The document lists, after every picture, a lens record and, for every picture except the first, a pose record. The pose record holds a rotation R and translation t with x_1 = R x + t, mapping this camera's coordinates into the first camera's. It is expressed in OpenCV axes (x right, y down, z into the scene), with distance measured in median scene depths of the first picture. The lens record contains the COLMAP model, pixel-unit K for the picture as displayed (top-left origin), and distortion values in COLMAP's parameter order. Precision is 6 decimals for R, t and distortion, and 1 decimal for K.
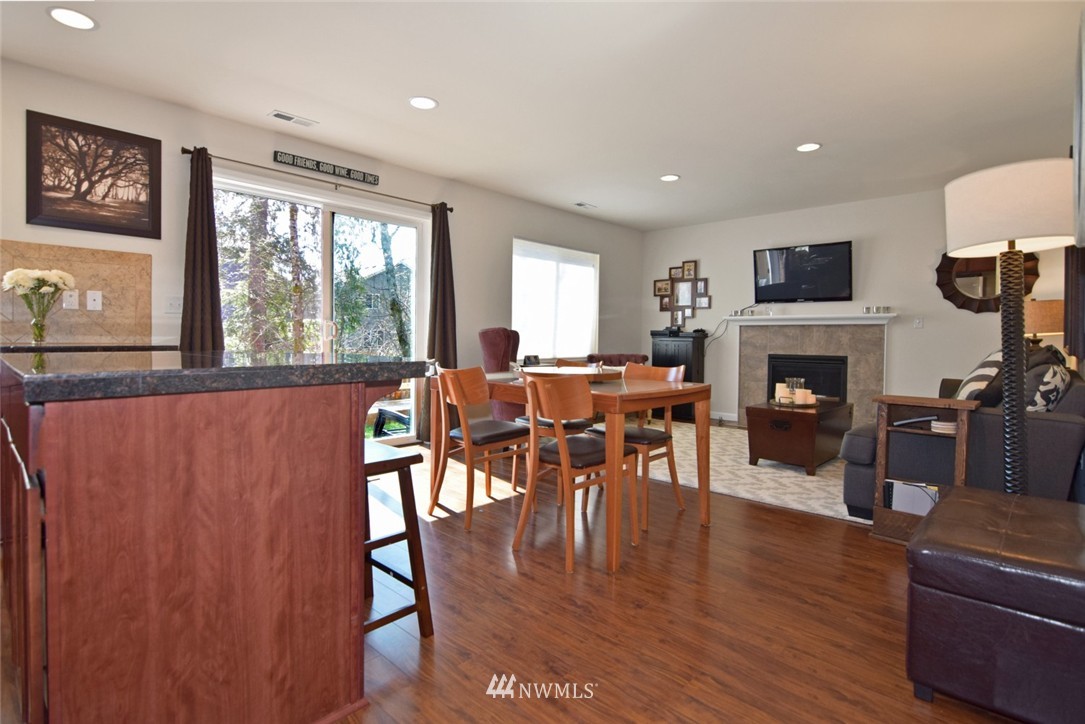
lens RADIAL K [[524.6, 0, 550.1], [0, 524.6, 353.3], [0, 0, 1]] dist [0.002798, -0.006263]
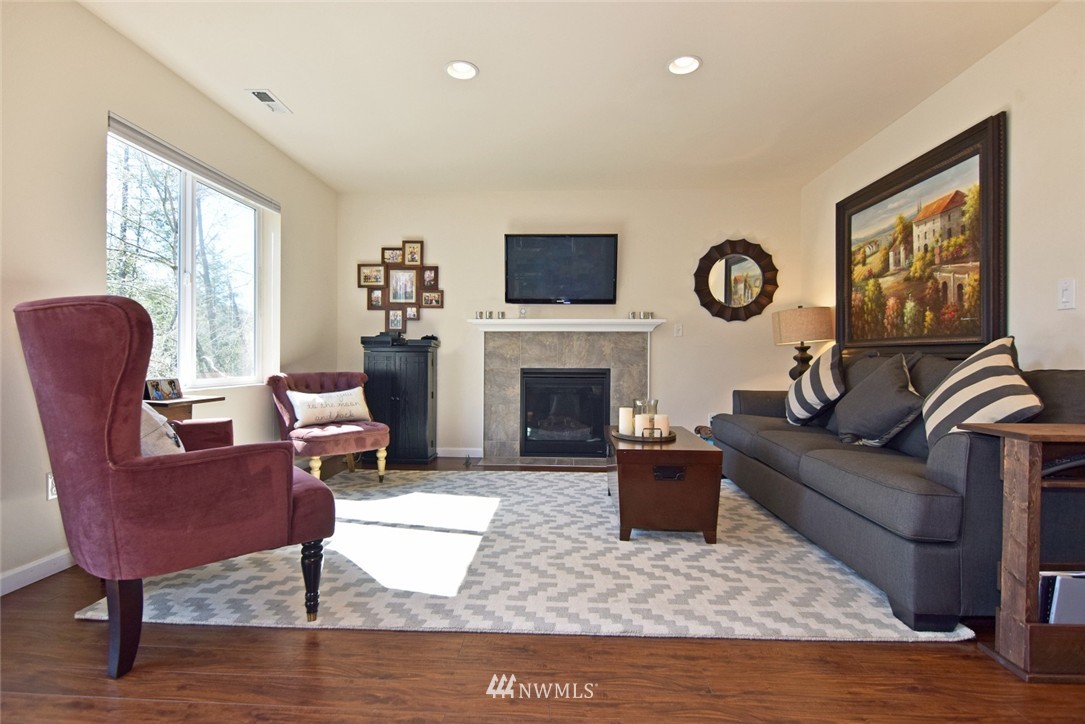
lens RADIAL K [[524.6, 0, 540.1], [0, 524.6, 359.7], [0, 0, 1]] dist [0.002798, -0.006263]
pose [[0.772855, -0.007090, 0.634543, -0.060946], [0.021661, 0.999650, -0.015213, 0.001184], [-0.634213, 0.025502, 0.772738, 0.371603]]
